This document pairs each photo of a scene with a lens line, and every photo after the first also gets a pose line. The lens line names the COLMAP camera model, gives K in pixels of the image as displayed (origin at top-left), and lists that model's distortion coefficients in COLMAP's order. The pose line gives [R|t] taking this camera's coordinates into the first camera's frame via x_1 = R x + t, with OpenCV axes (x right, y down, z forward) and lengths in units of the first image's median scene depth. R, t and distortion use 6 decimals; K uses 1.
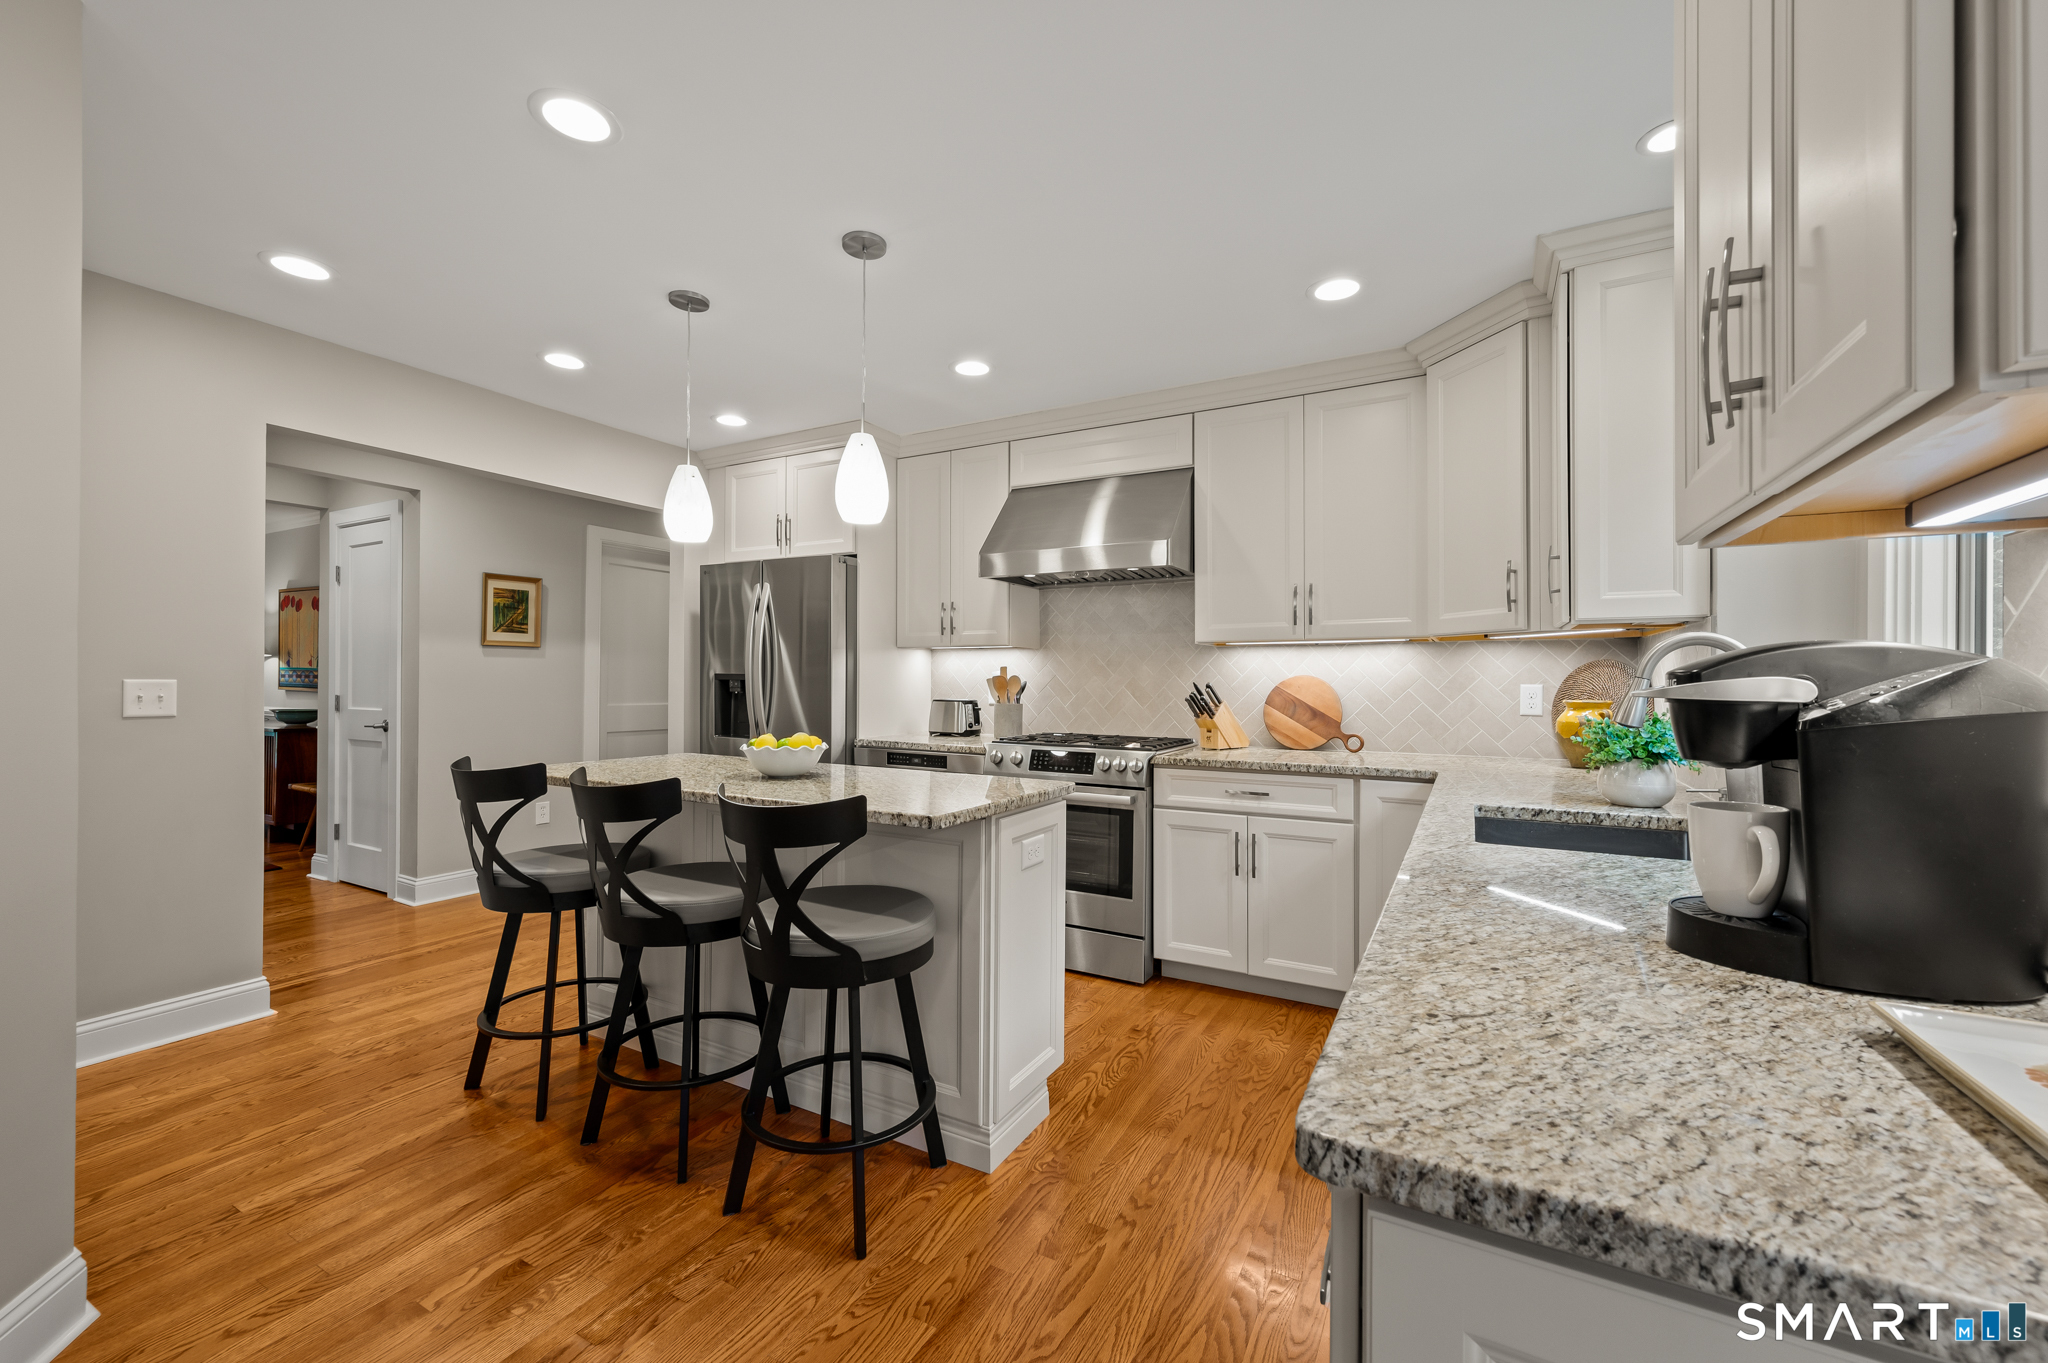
lens RADIAL K [[811.6, 0, 1022.8], [0, 811.6, 673.4], [0, 0, 1]] dist [-0.000012, 0.000028]
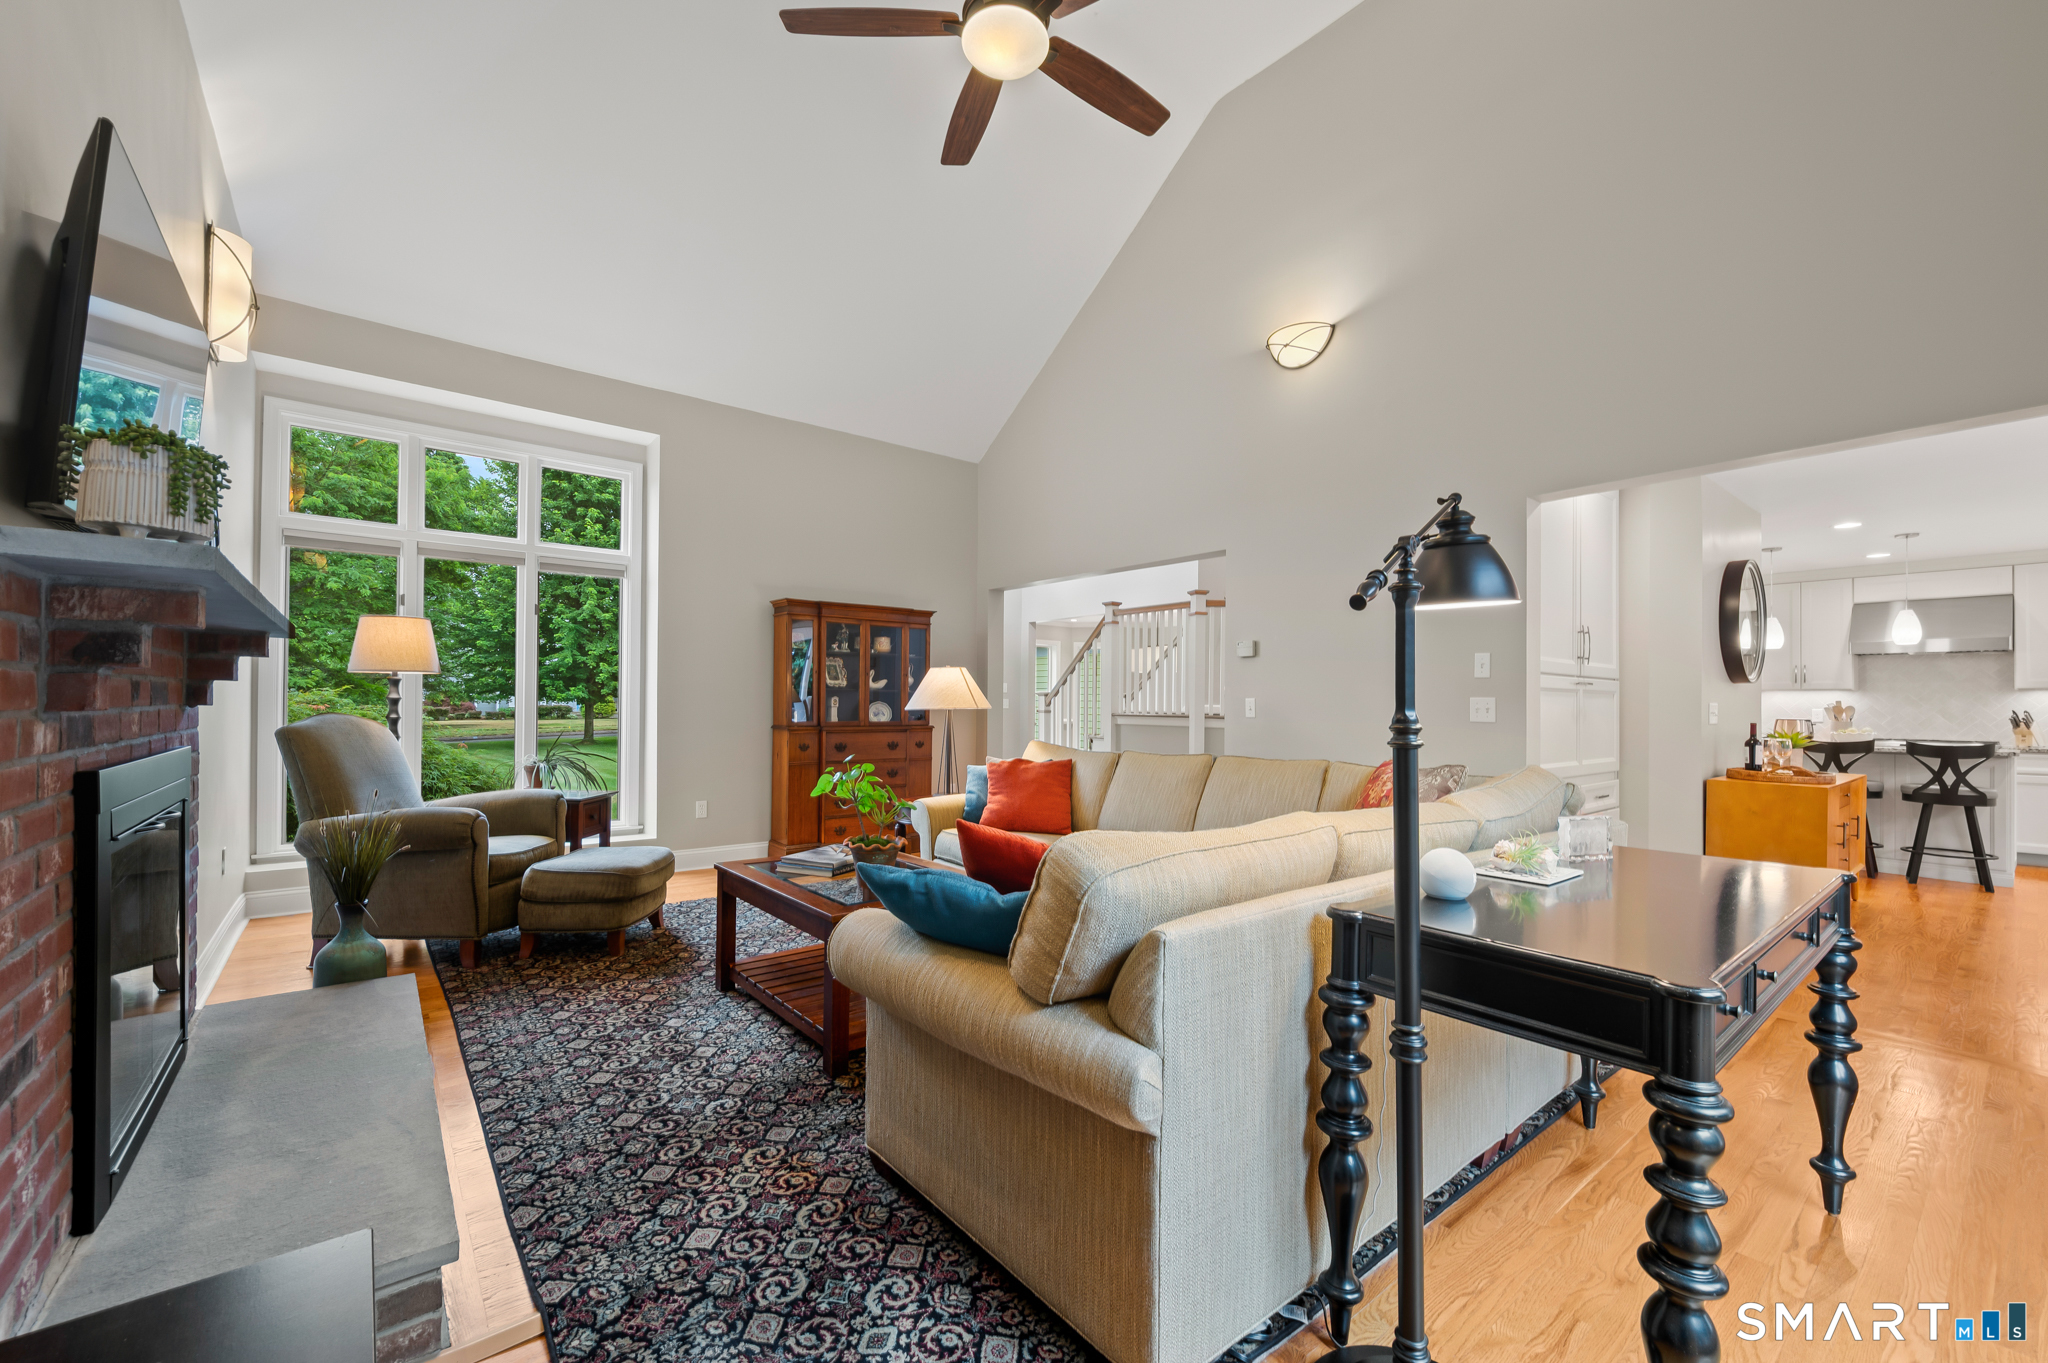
lens RADIAL K [[819.6, 0, 1041.4], [0, 819.6, 692.2], [0, 0, 1]] dist [0.001221, 0.000262]
pose [[0.929009, -0.002531, -0.370049, -1.180920], [-0.001831, 0.999933, -0.011437, -0.003287], [0.370053, 0.011303, 0.928942, -1.599007]]
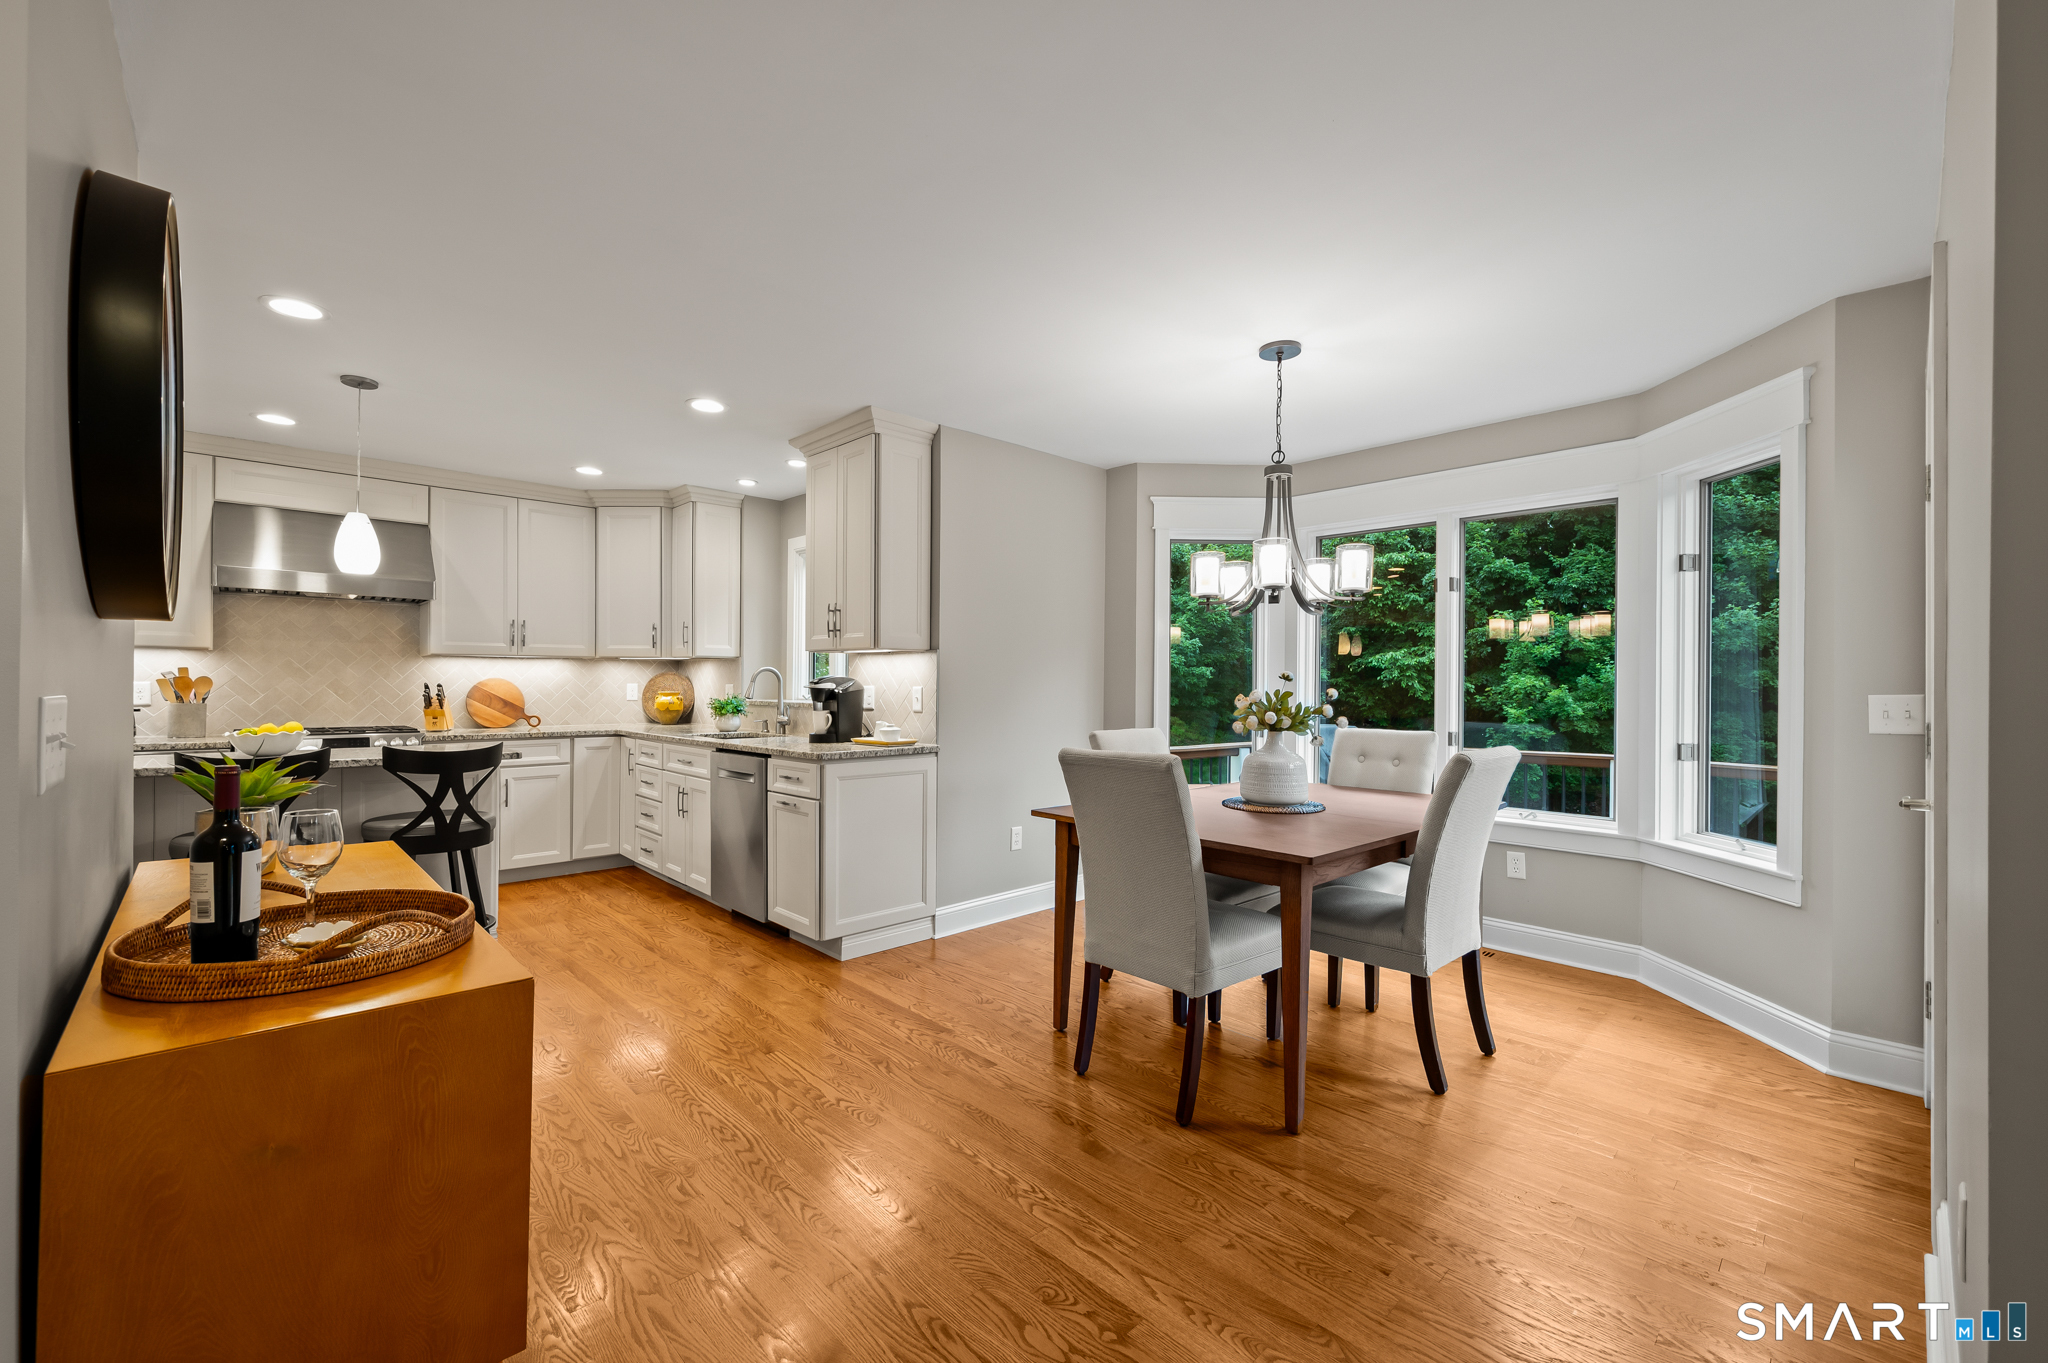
lens RADIAL K [[850.9, 0, 1024.0], [0, 850.9, 681.5], [0, 0, 1]] dist [-0.000896, -0.000055]
pose [[0.305292, -0.001964, 0.952257, -0.859683], [-0.012847, 0.999898, 0.006181, -0.013038], [-0.952172, -0.014121, 0.305236, -0.401764]]
